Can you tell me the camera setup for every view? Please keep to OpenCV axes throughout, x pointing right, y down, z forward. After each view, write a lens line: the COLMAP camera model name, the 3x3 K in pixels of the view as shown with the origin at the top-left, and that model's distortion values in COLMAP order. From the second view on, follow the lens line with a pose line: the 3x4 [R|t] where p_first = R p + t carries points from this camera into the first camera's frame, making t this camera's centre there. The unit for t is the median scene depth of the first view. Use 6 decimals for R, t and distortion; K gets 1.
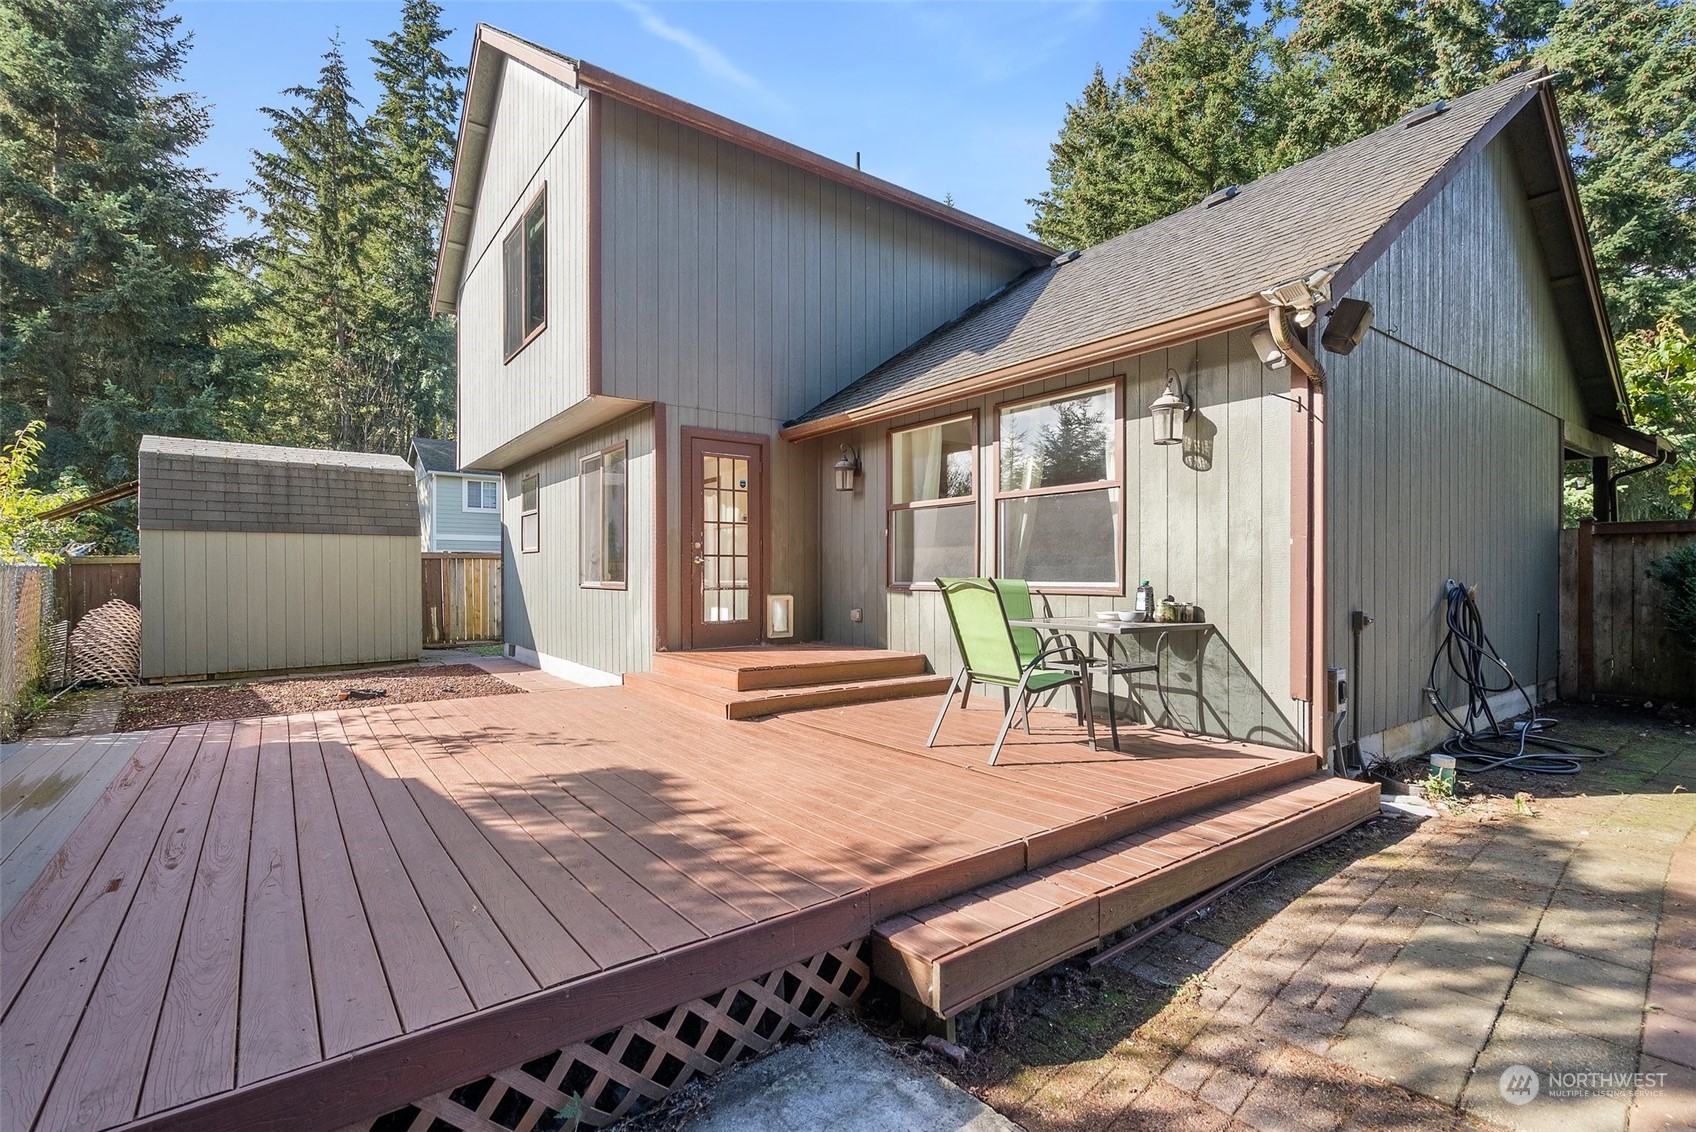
lens RADIAL K [[772.8, 0, 852.7], [0, 772.8, 586.3], [0, 0, 1]] dist [-0.000065, 0.000055]
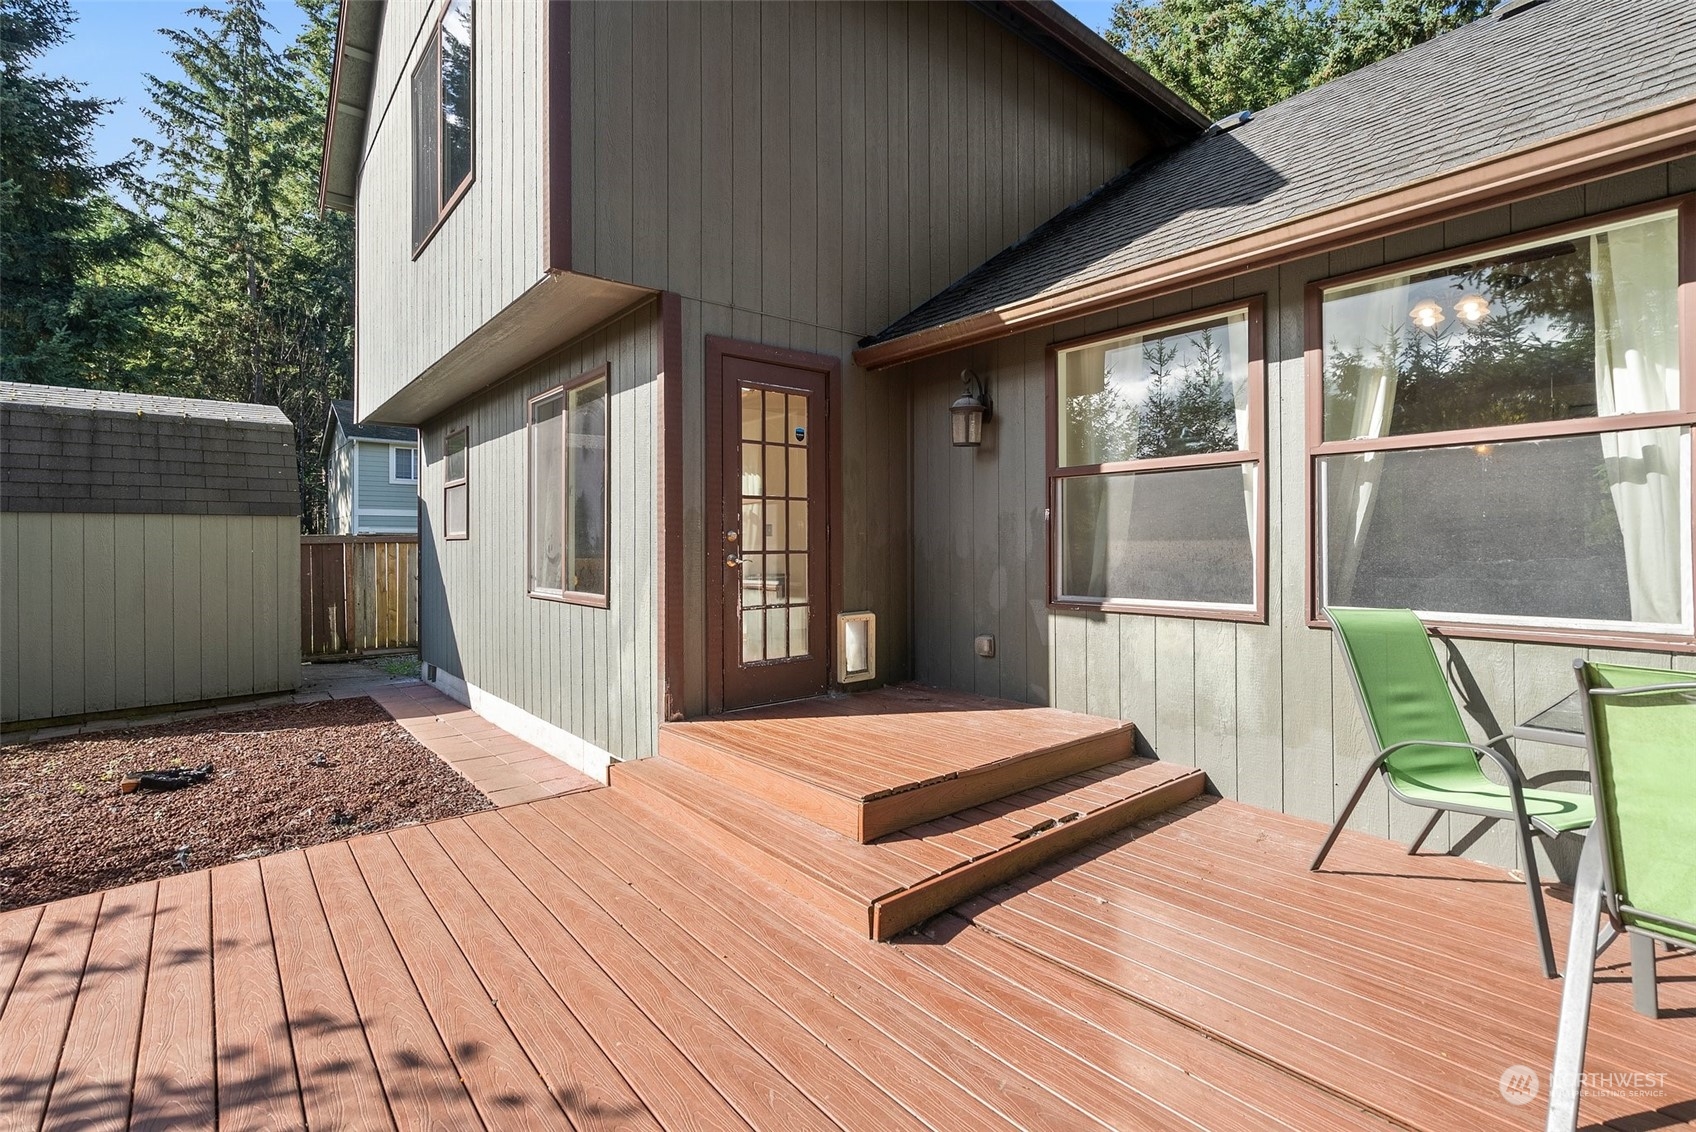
lens RADIAL K [[777.3, 0, 845.0], [0, 777.3, 547.4], [0, 0, 1]] dist [-0.001074, -0.000262]
pose [[0.998655, -0.004921, 0.051615, -0.136030], [0.005671, 0.999880, -0.014391, -0.033290], [-0.051538, 0.014664, 0.998563, 0.373805]]
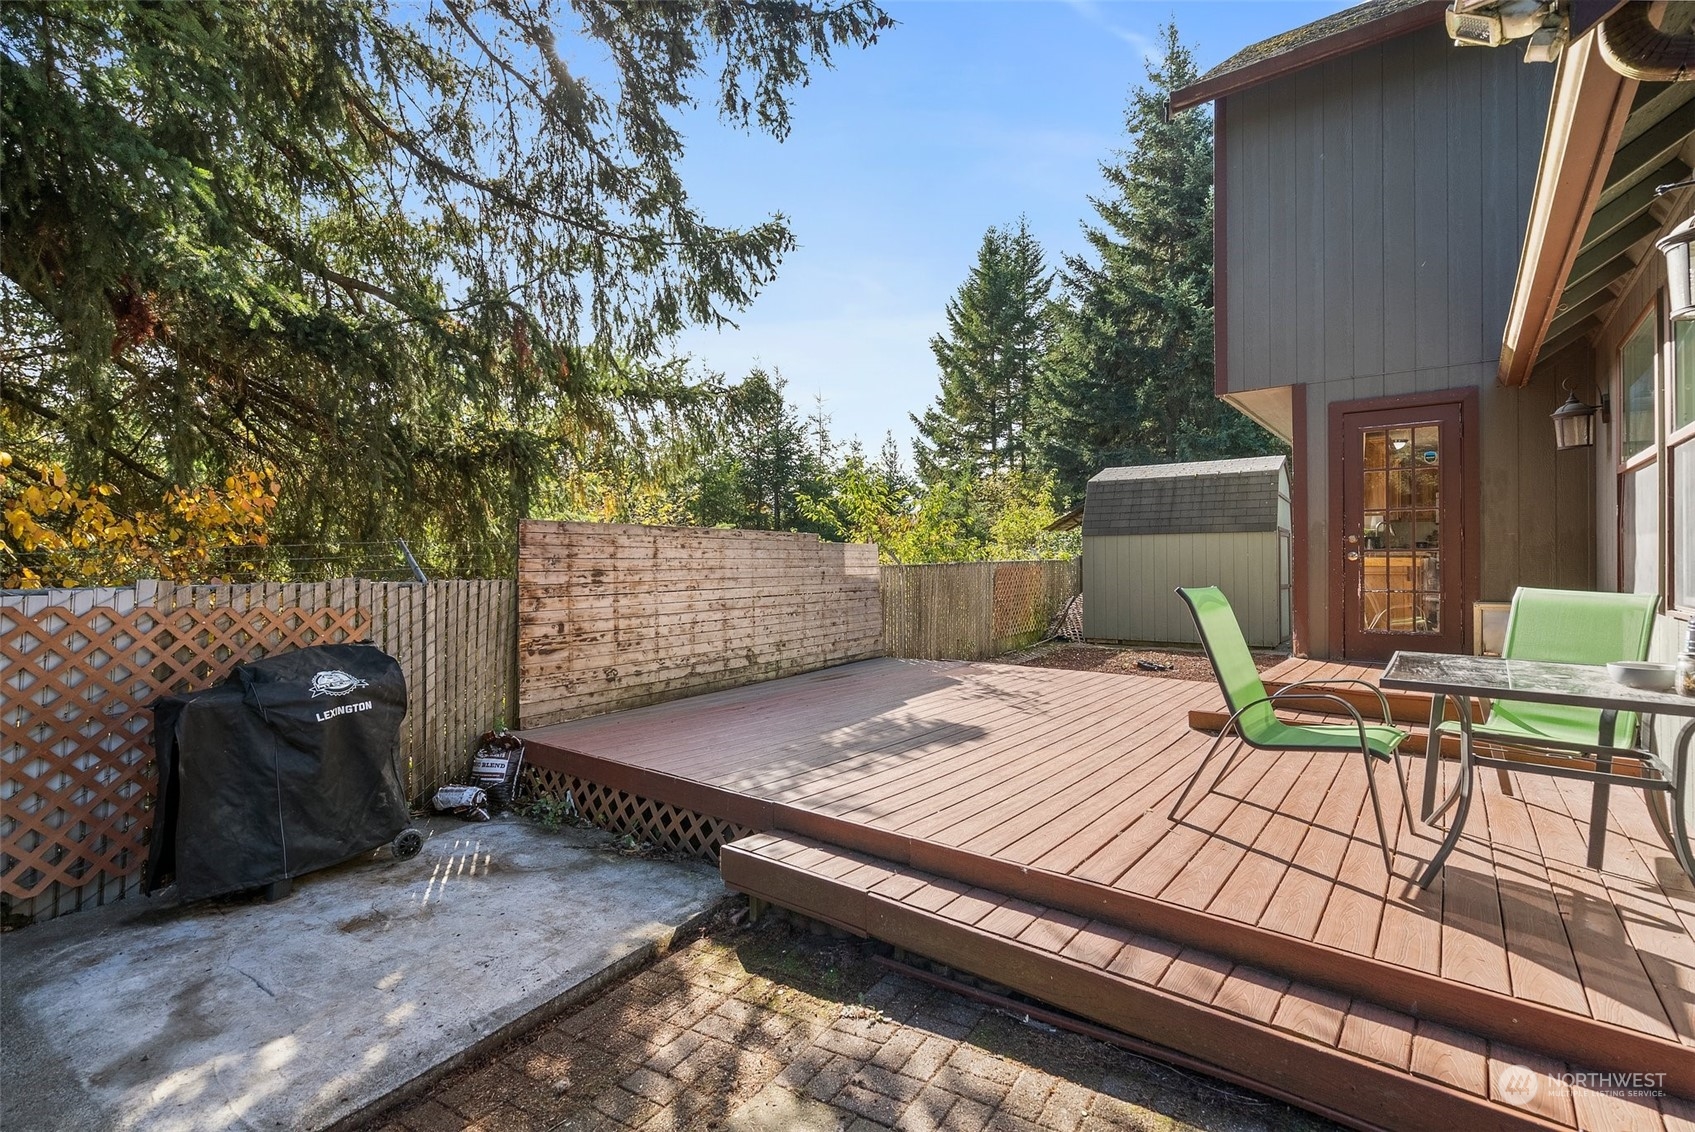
lens RADIAL K [[776.8, 0, 844.5], [0, 776.8, 547.4], [0, 0, 1]] dist [-0.001074, -0.000262]
pose [[0.254402, -0.017164, -0.966946, 0.449670], [-0.014626, 0.999660, -0.021593, -0.016537], [0.966988, 0.019636, 0.254064, 0.231031]]
